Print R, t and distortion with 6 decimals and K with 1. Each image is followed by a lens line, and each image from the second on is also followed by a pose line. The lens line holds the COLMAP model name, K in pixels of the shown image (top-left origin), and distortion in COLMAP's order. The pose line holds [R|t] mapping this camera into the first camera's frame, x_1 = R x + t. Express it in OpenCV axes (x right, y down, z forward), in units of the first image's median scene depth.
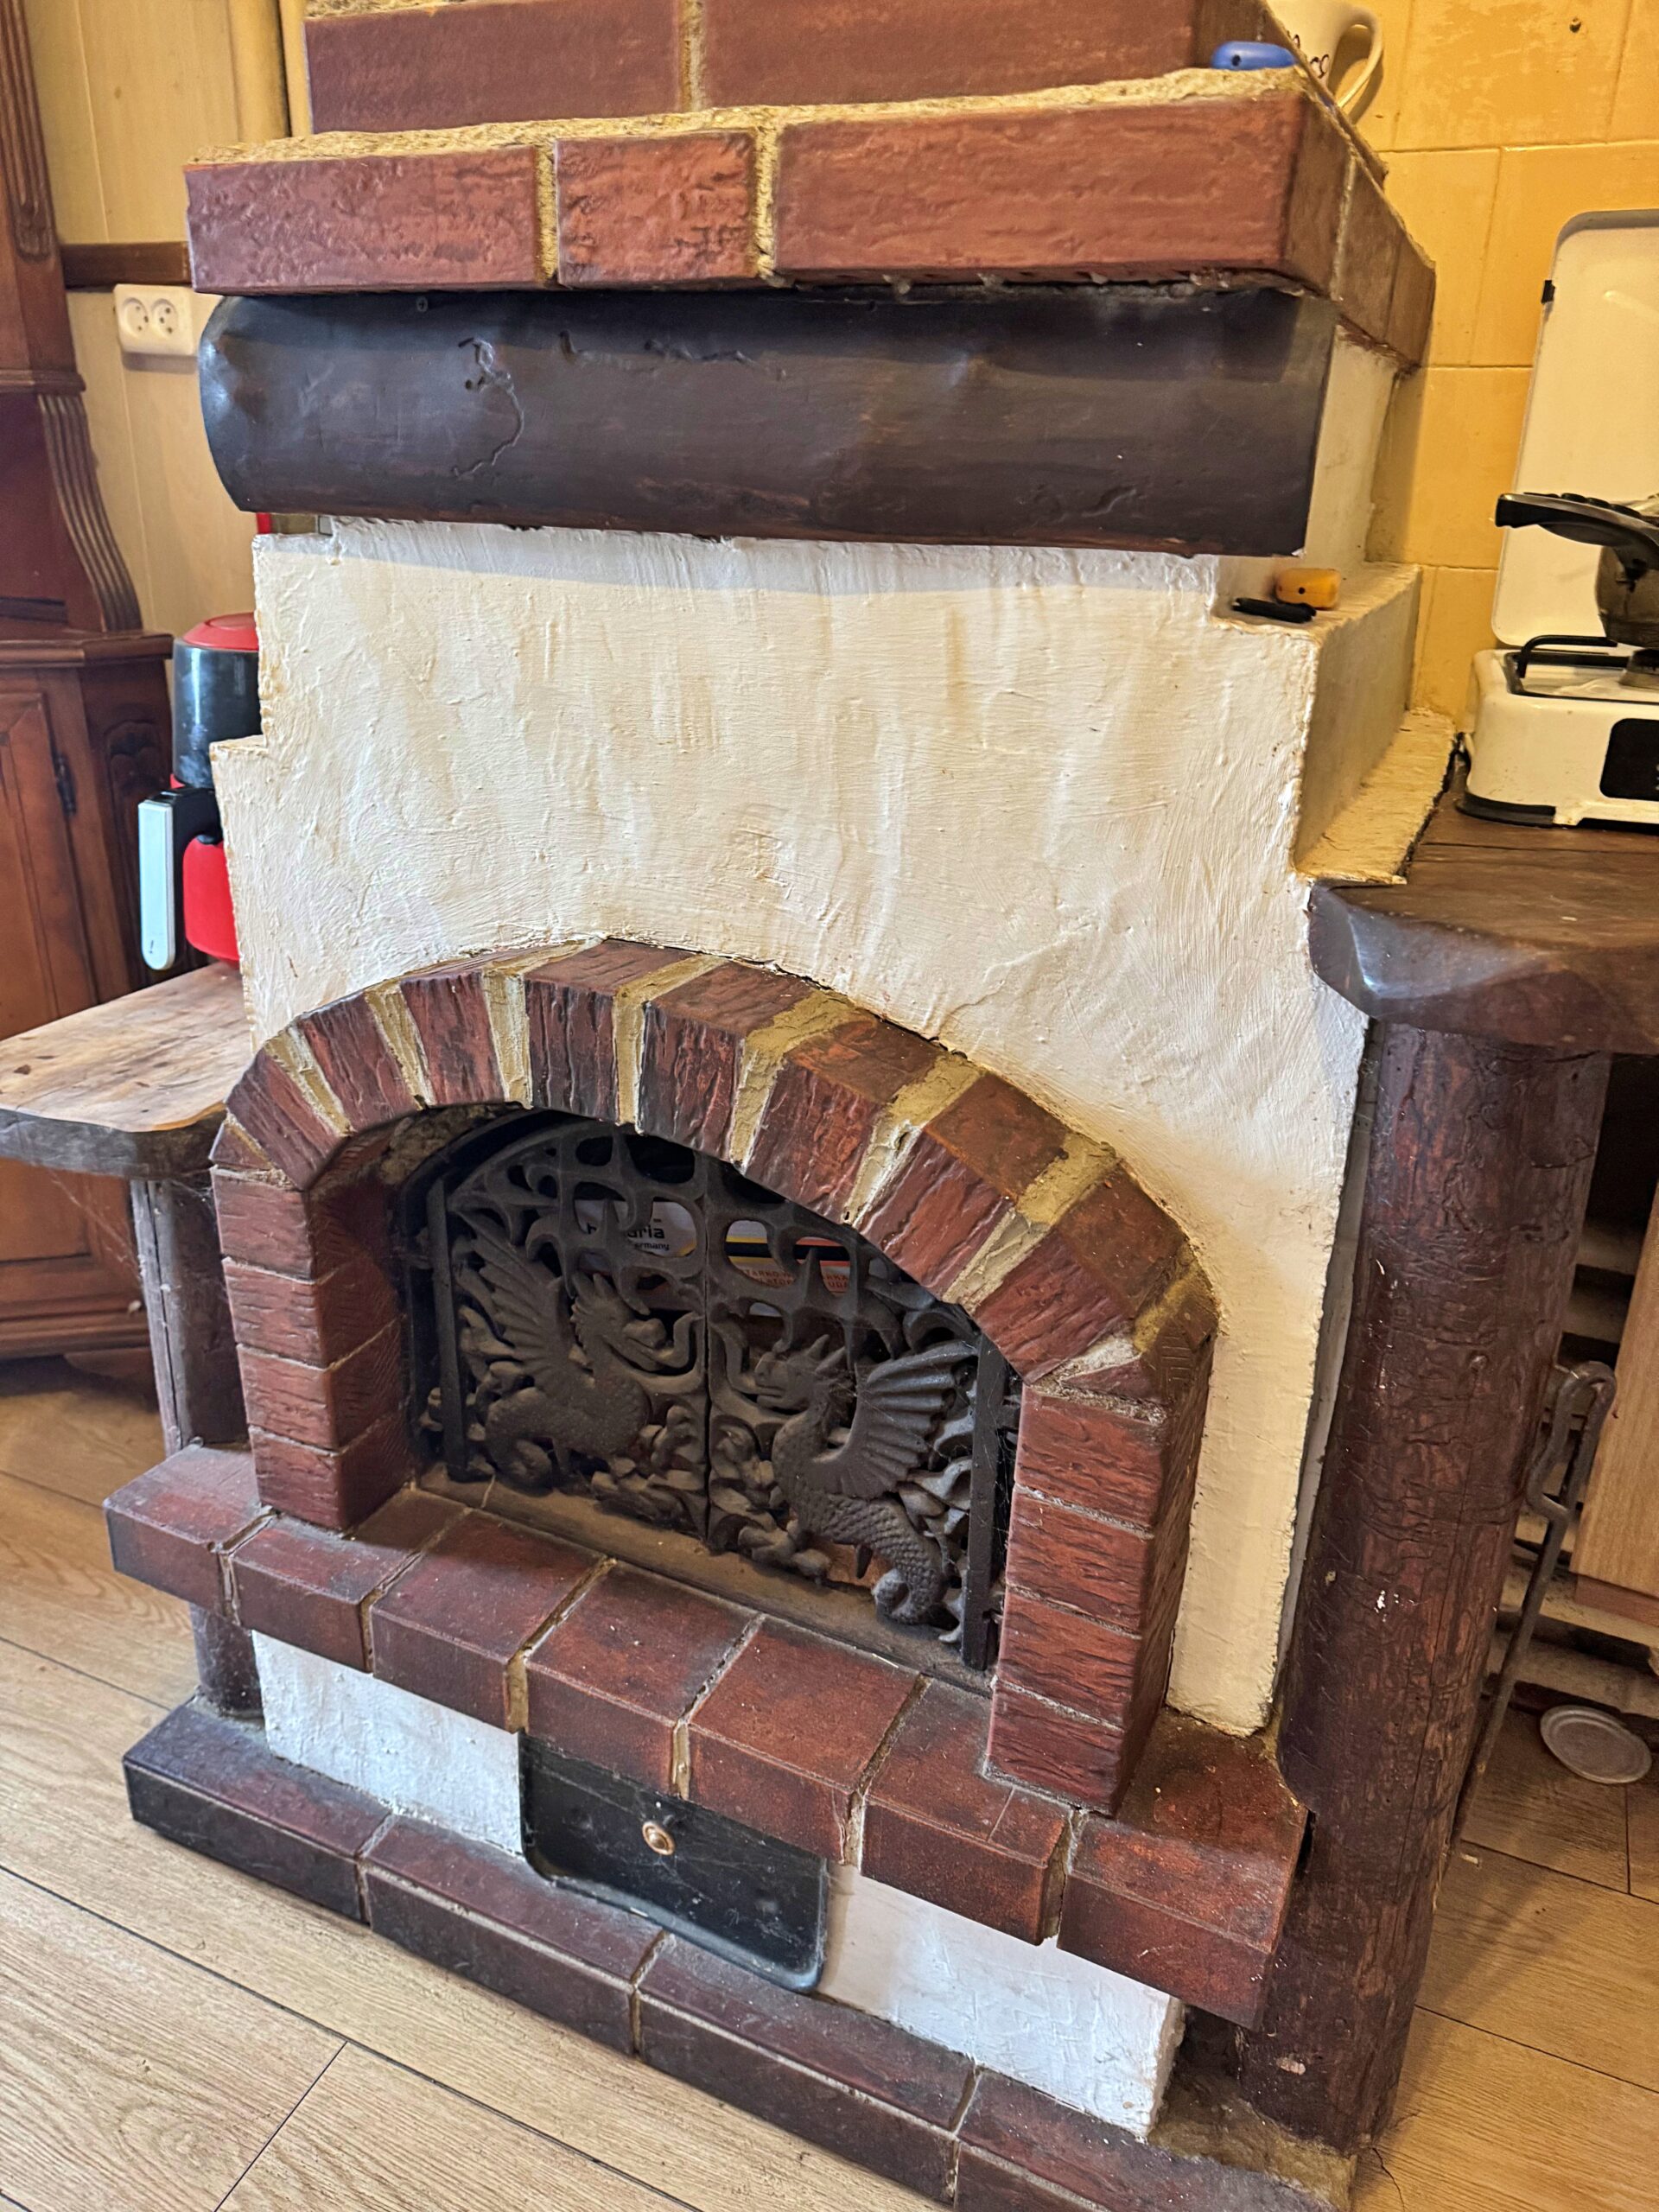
lens RADIAL K [[1616.6, 0, 829.5], [0, 1616.6, 1106.0], [0, 0, 1]] dist [0.008357, -0.001863]
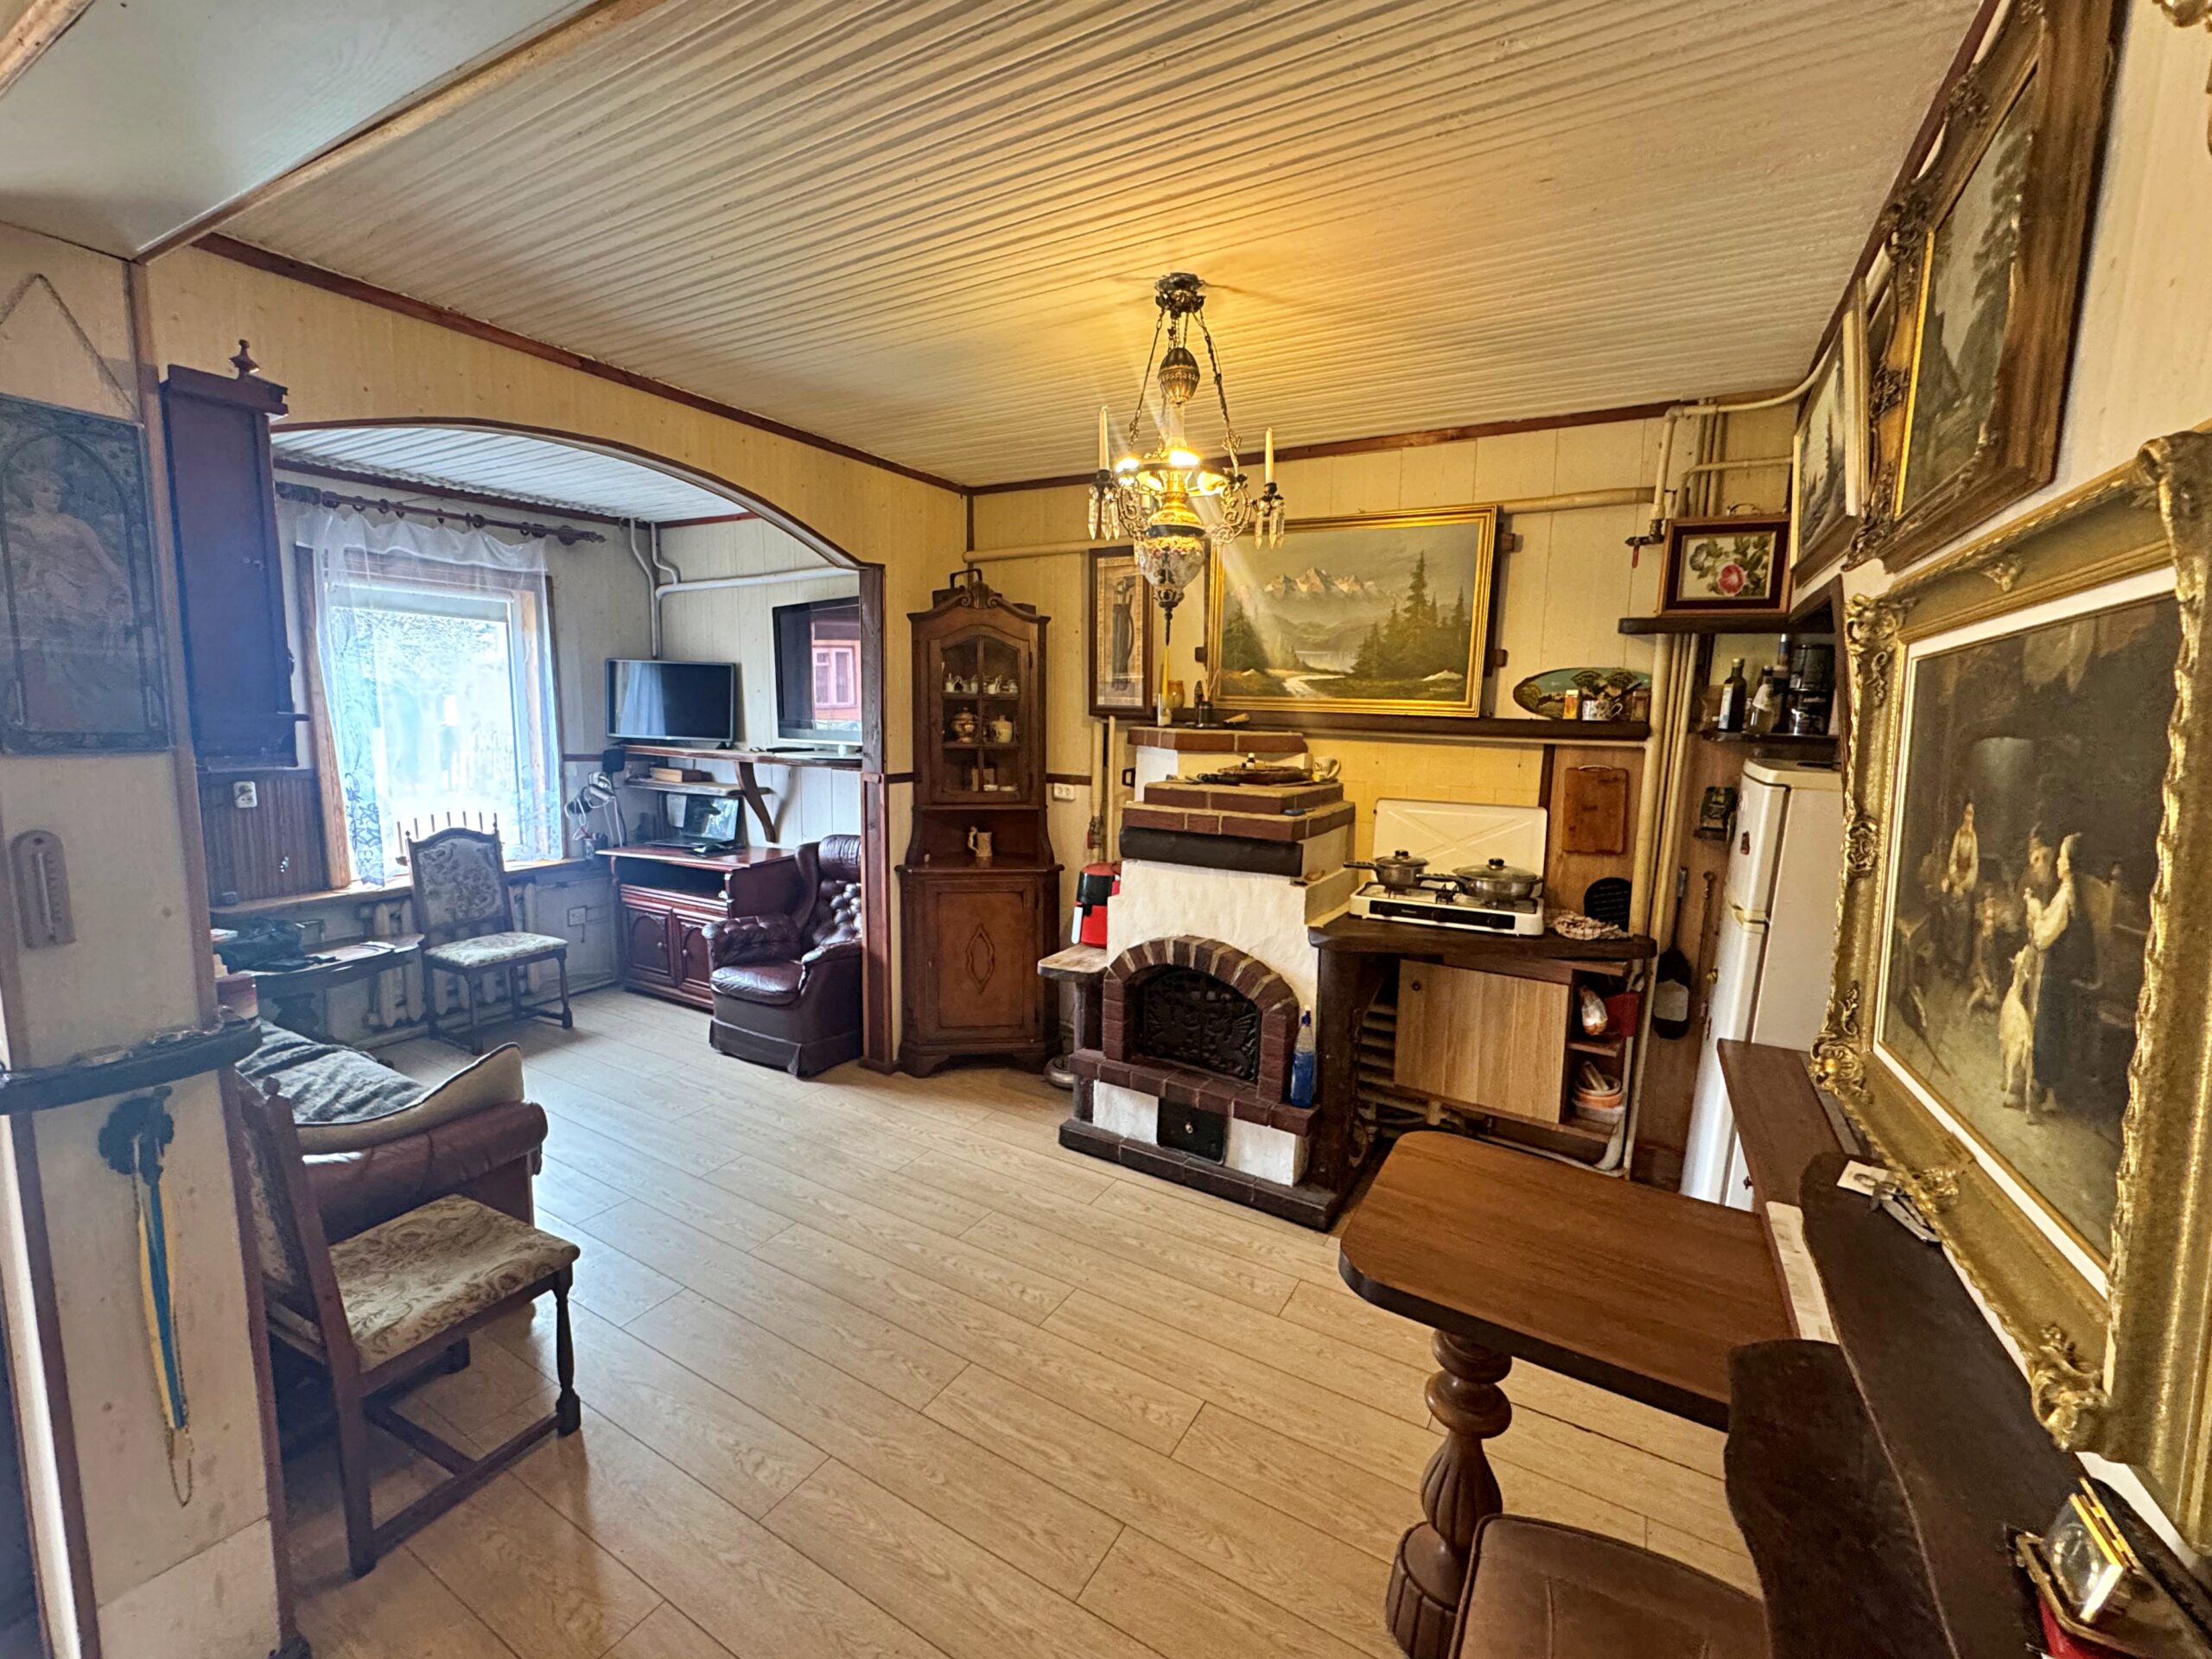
lens RADIAL K [[908.6, 0, 1106.0], [0, 908.6, 829.5], [0, 0, 1]] dist [-0.000947, -0.000087]
pose [[0.992492, 0.010881, -0.121826, -0.038170], [-0.041947, 0.965909, -0.255461, 0.335615], [0.114893, 0.258653, 0.959113, -1.994187]]
